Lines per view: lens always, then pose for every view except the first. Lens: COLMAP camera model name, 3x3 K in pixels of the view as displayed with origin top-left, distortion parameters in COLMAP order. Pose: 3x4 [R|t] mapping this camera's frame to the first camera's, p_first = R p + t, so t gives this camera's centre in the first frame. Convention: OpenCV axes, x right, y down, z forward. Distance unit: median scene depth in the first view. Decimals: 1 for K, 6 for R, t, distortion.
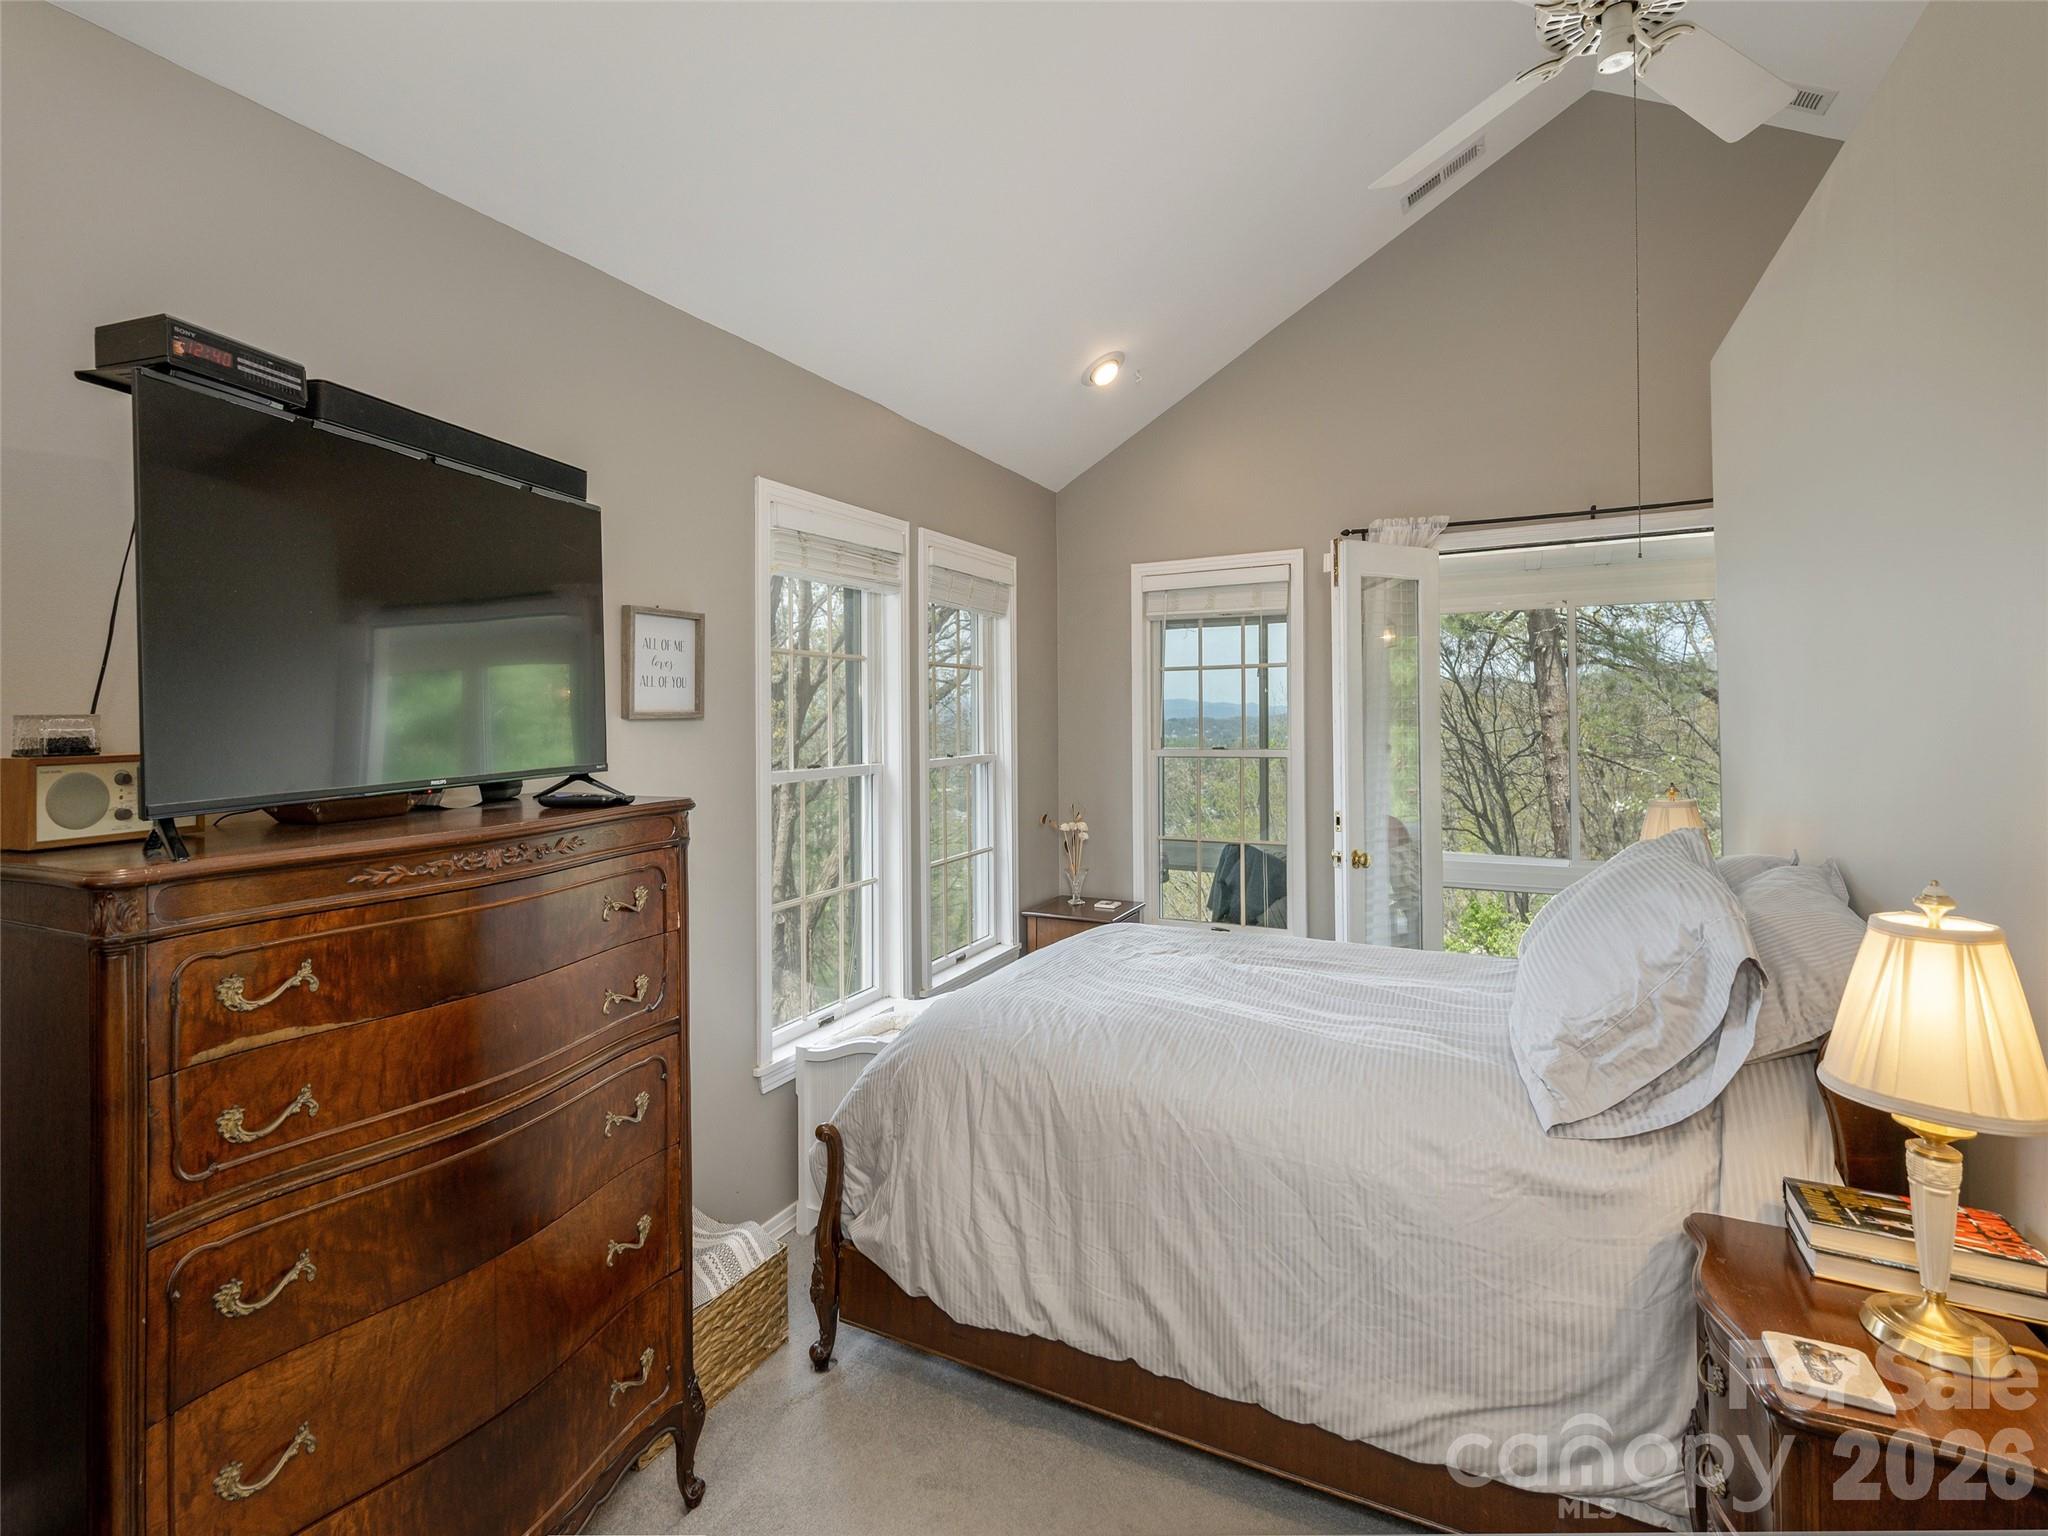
lens RADIAL K [[908.8, 0, 1024.2], [0, 908.8, 762.6], [0, 0, 1]] dist [-0.000340, -0.000176]
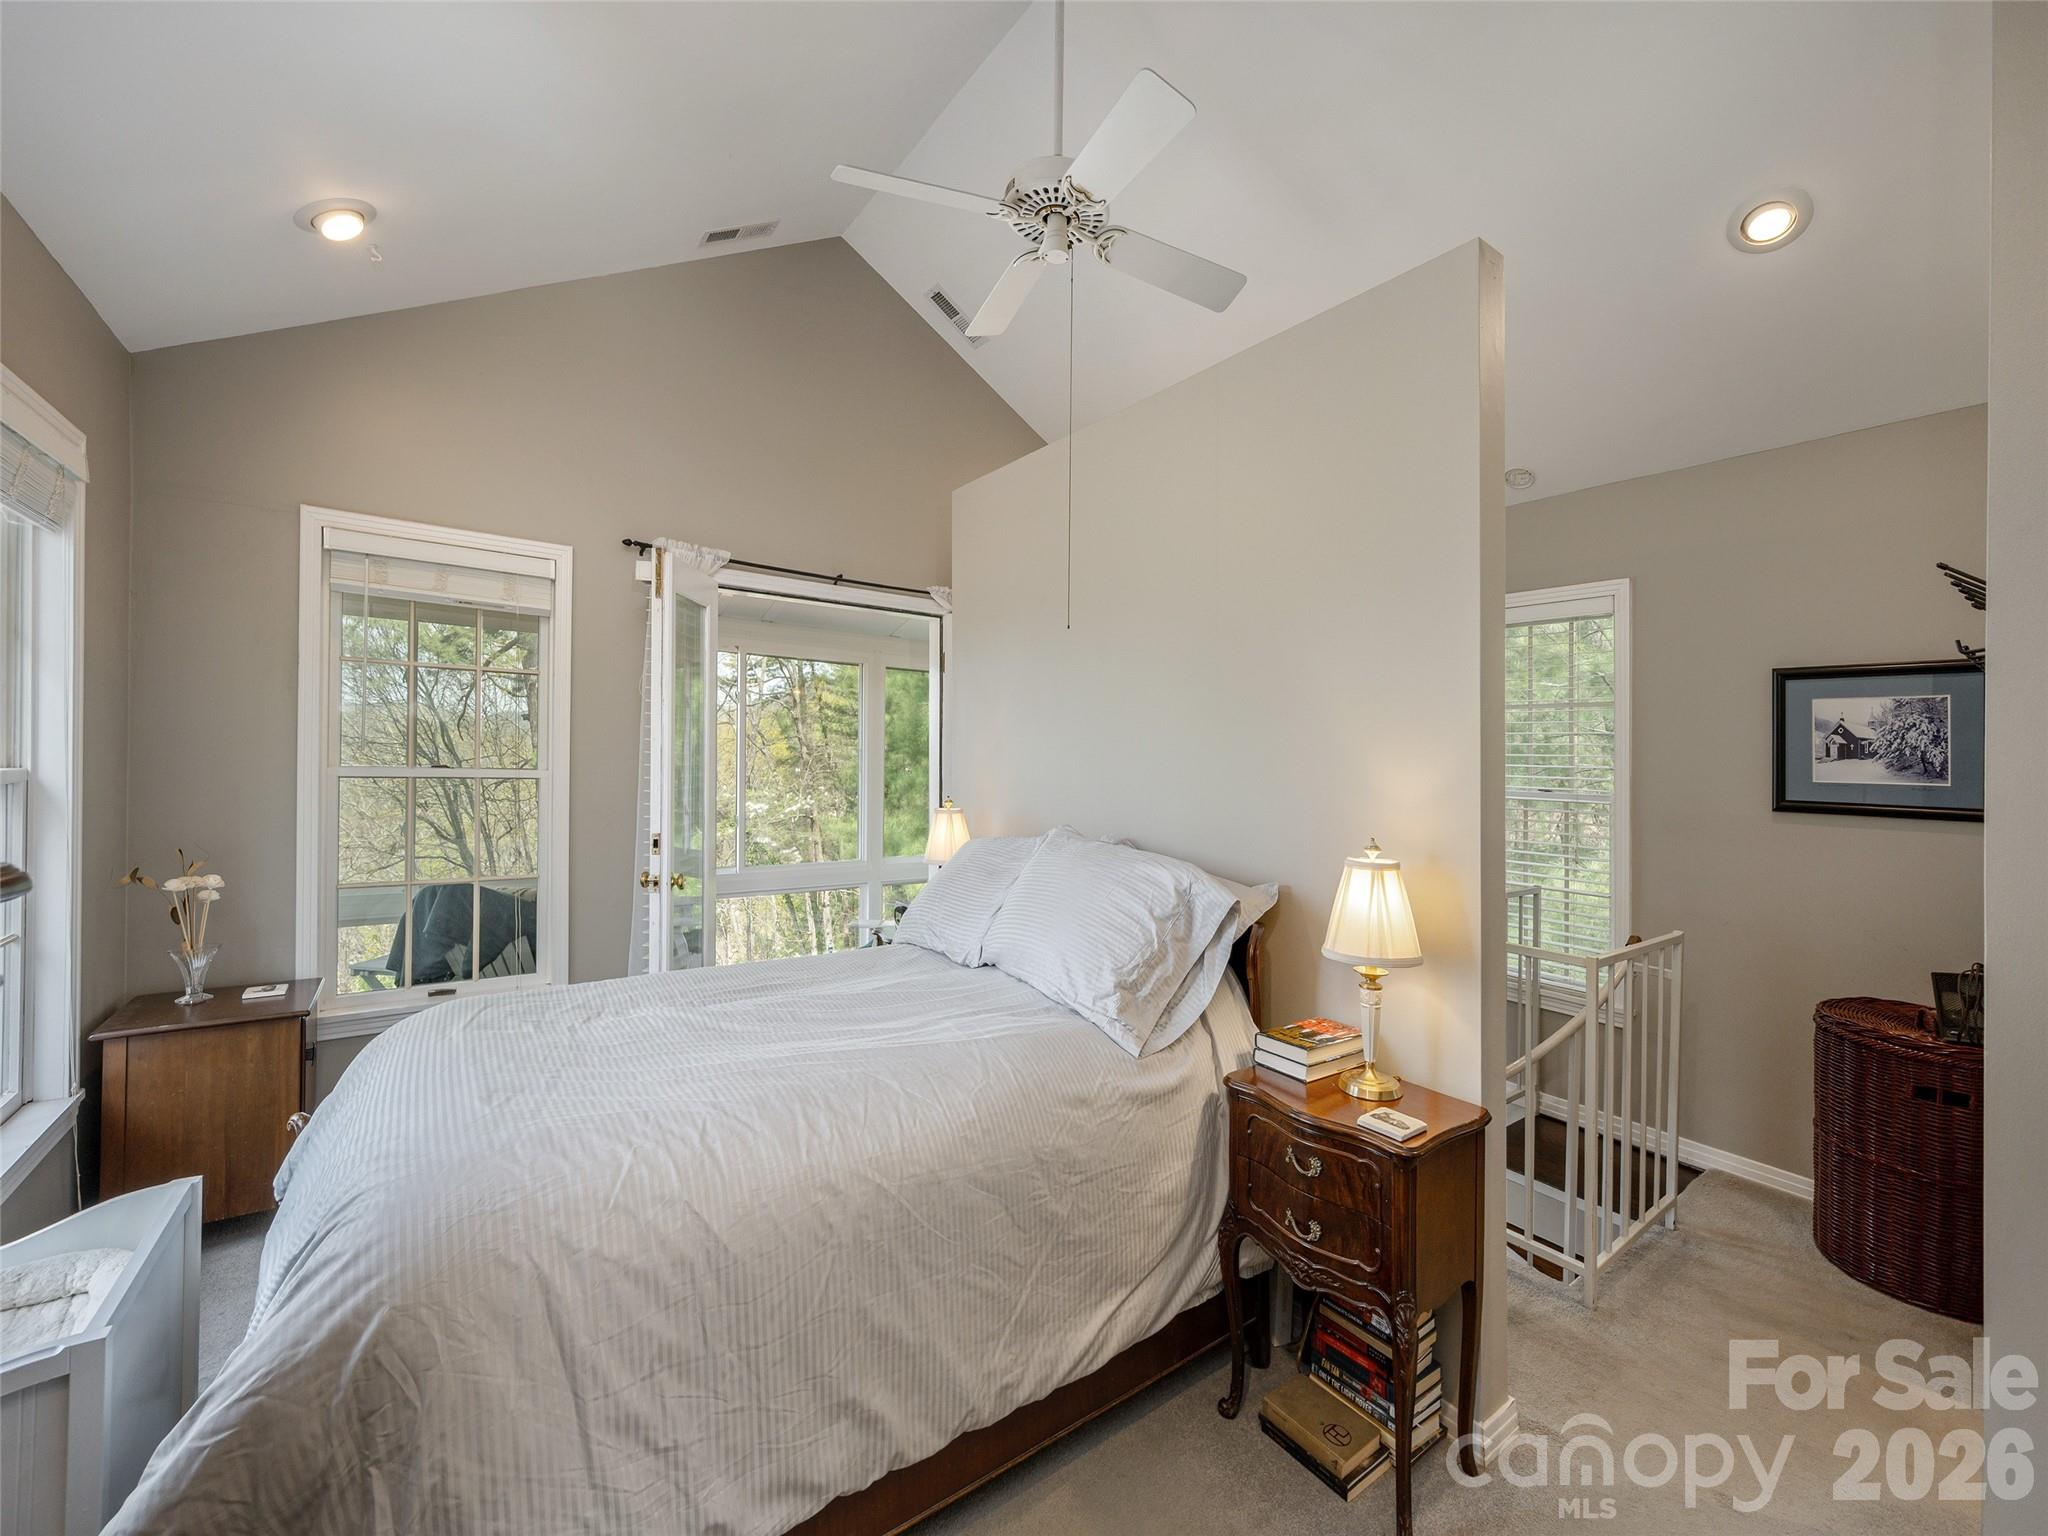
lens RADIAL K [[816.5, 0, 1024.8], [0, 816.5, 787.5], [0, 0, 1]] dist [0.000617, 0.000059]
pose [[0.465754, -0.005075, 0.884900, -0.457892], [0.006728, 0.999975, 0.002194, 0.012298], [-0.884889, 0.004932, 0.465776, 0.500954]]
